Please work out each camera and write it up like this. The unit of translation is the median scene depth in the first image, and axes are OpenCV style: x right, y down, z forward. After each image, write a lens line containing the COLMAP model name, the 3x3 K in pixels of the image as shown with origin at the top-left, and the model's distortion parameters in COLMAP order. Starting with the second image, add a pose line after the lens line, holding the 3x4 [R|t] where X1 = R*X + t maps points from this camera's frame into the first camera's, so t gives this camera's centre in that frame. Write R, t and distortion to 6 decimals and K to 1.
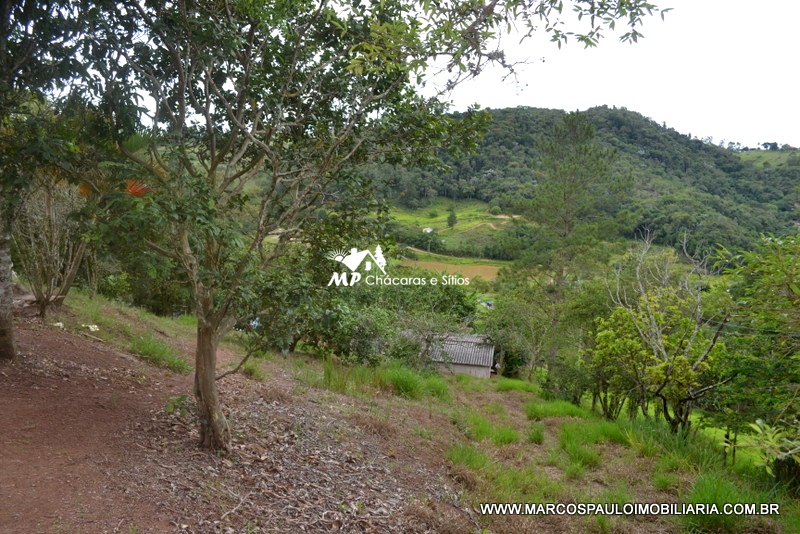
lens RADIAL K [[634.1, 0, 399.3], [0, 634.1, 267.9], [0, 0, 1]] dist [-0.010282, 0.007867]
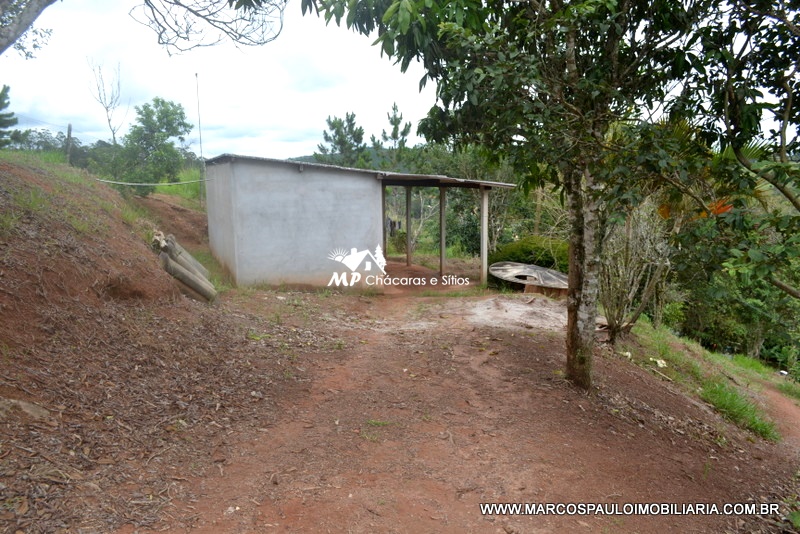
lens RADIAL K [[634.1, 0, 398.6], [0, 634.1, 261.7], [0, 0, 1]] dist [-0.010282, 0.007867]
pose [[0.683606, 0.059692, -0.727406, -0.135931], [-0.096543, 0.995288, -0.009055, -0.007675], [0.723438, 0.076416, 0.686147, 0.145799]]
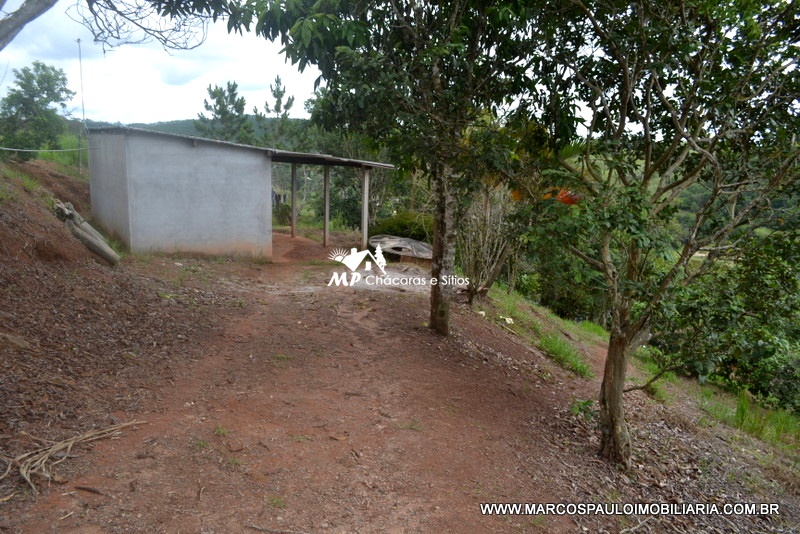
lens RADIAL K [[634.1, 0, 400.9], [0, 634.1, 268.0], [0, 0, 1]] dist [-0.010282, 0.007867]
pose [[0.809793, 0.103213, -0.577566, -0.016949], [-0.110724, 0.993601, 0.022316, 0.001251], [0.576174, 0.045879, 0.816039, -0.008807]]
